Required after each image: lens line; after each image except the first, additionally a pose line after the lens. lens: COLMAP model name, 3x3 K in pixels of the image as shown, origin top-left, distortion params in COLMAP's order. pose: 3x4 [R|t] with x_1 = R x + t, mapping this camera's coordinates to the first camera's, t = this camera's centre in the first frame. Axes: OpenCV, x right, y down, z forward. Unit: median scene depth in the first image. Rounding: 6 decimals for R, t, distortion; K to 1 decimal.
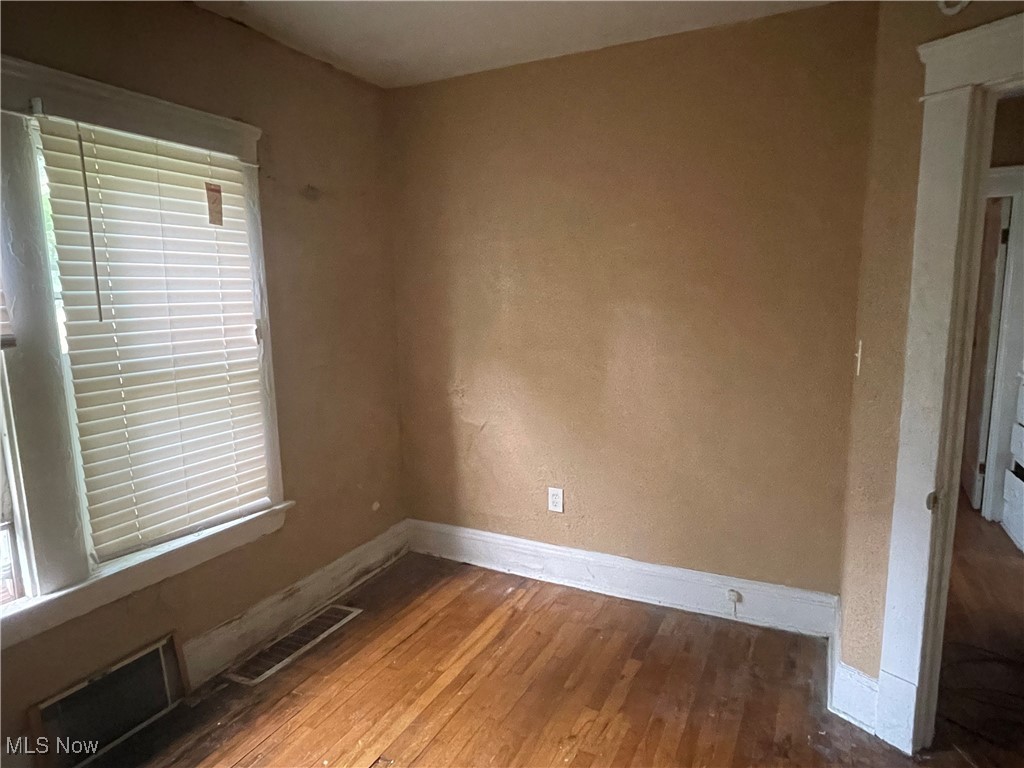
lens RADIAL K [[628.7, 0, 516.1], [0, 628.7, 389.2], [0, 0, 1]] dist [-0.001250, -0.001157]
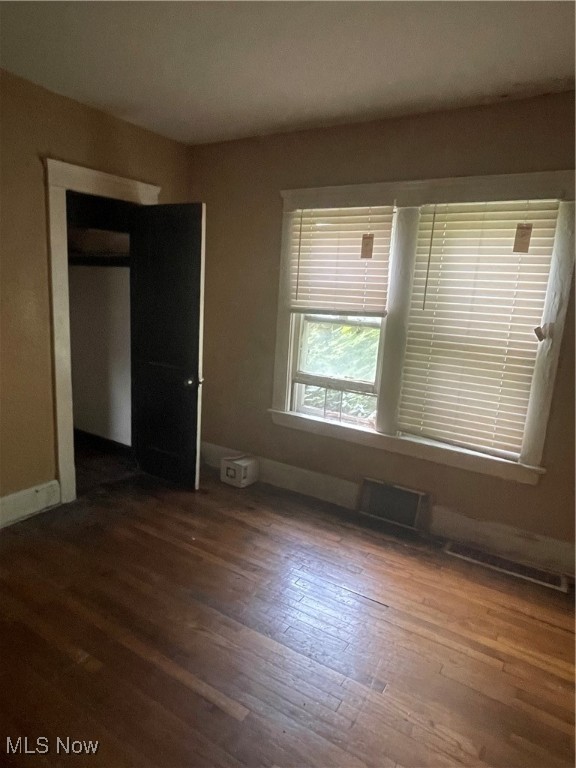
lens RADIAL K [[471.5, 0, 288.0], [0, 471.5, 384.0], [0, 0, 1]] dist [-0.001250, -0.001157]
pose [[-0.088671, 0.207722, -0.974161, 0.674758], [-0.207418, 0.952723, 0.222031, -0.103940], [0.974225, 0.221746, -0.041394, 0.590759]]
